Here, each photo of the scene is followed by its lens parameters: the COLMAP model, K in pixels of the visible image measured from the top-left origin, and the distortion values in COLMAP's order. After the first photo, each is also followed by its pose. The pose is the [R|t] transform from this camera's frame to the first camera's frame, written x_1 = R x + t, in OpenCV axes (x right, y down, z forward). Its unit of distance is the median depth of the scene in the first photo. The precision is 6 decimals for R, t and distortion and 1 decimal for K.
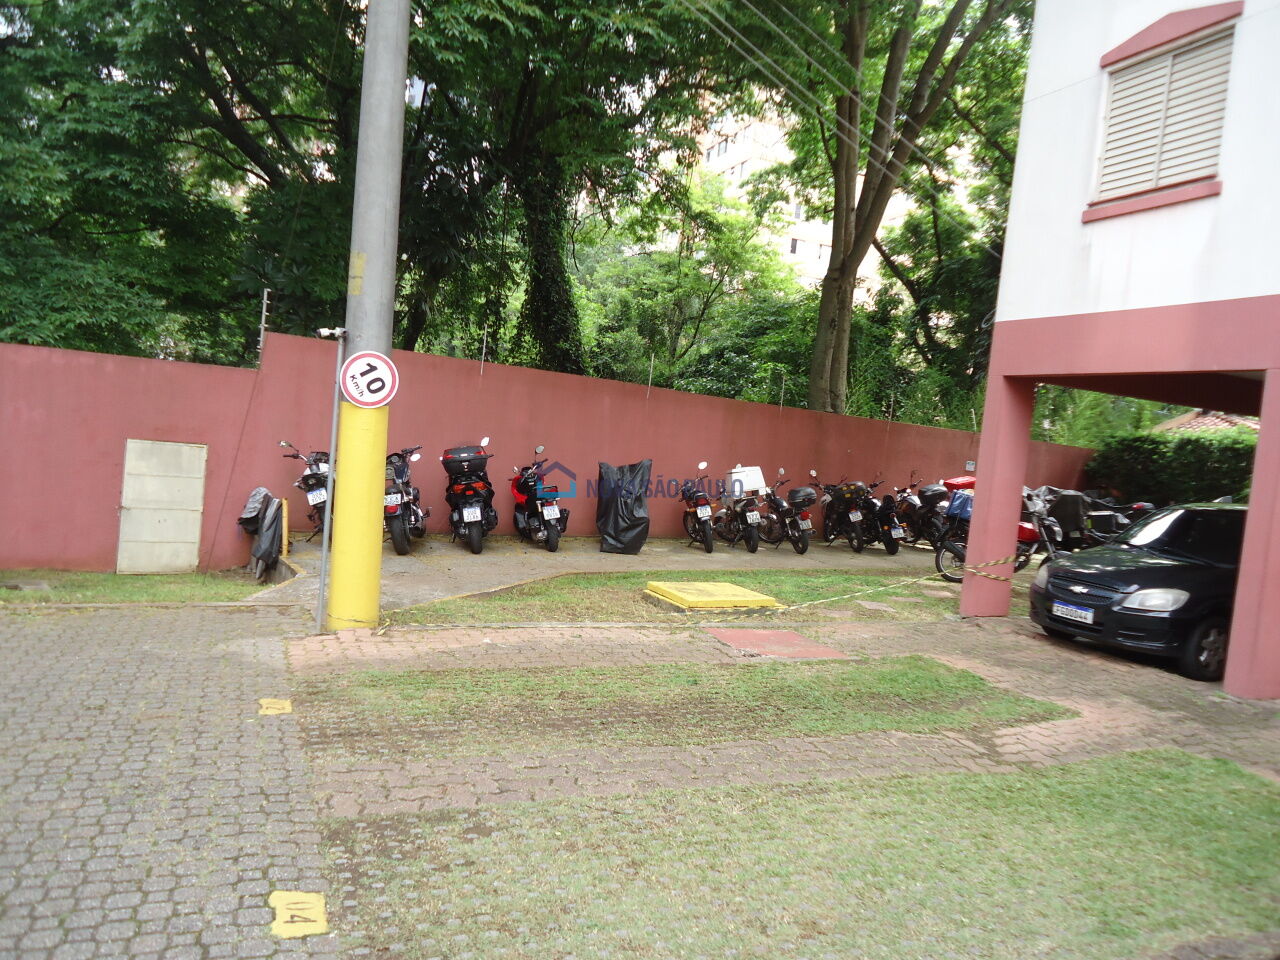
lens RADIAL K [[955.6, 0, 640.0], [0, 955.6, 480.0], [0, 0, 1]] dist [0.006687, 0.007020]
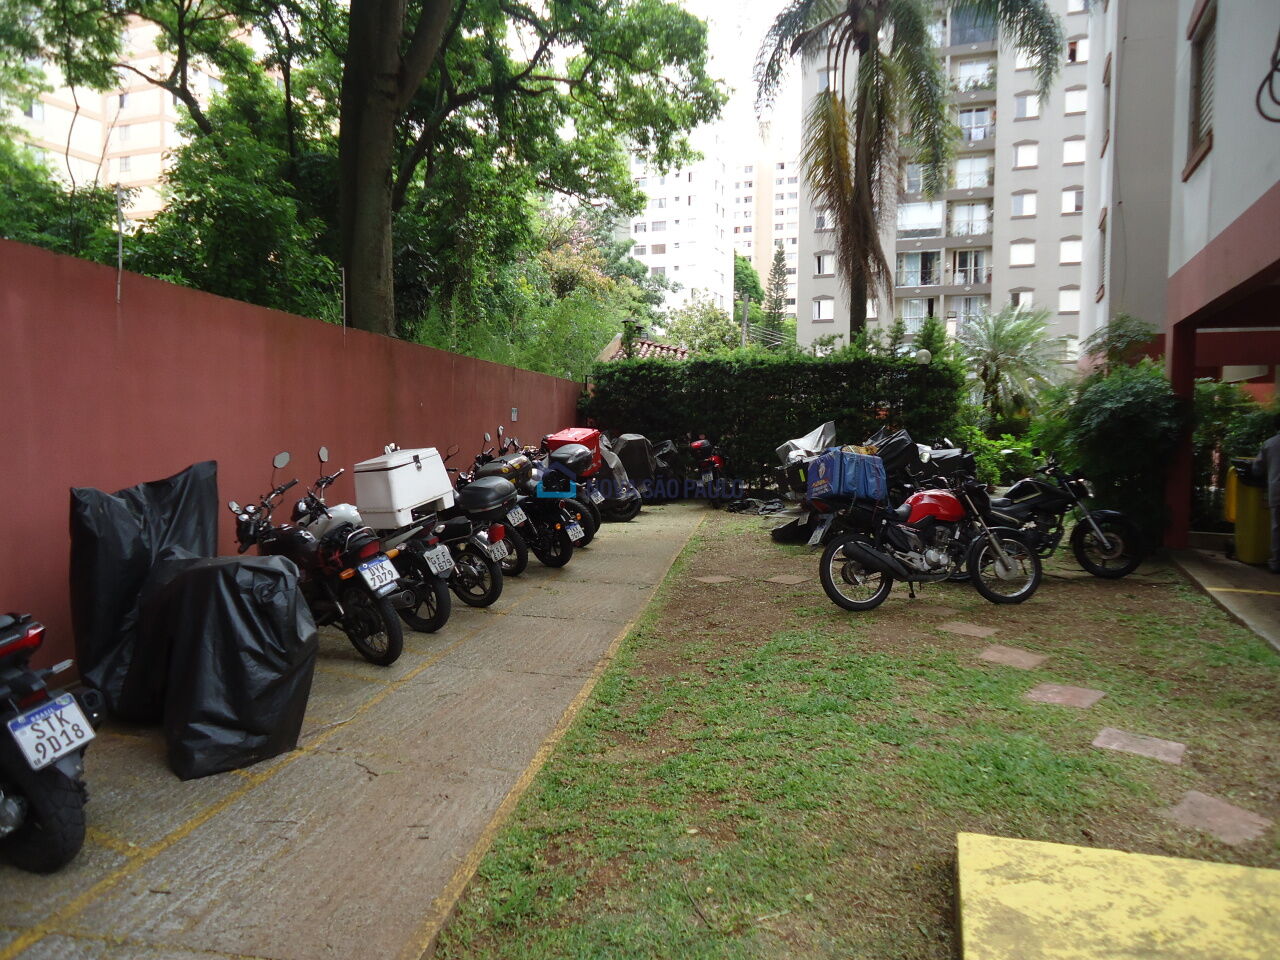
lens RADIAL K [[955.6, 0, 640.0], [0, 955.6, 480.0], [0, 0, 1]] dist [0.006687, 0.007020]
pose [[0.707510, -0.140480, 0.692600, -0.123177], [0.110164, 0.989987, 0.088264, -0.028133], [-0.698064, 0.013852, 0.715901, 0.603337]]
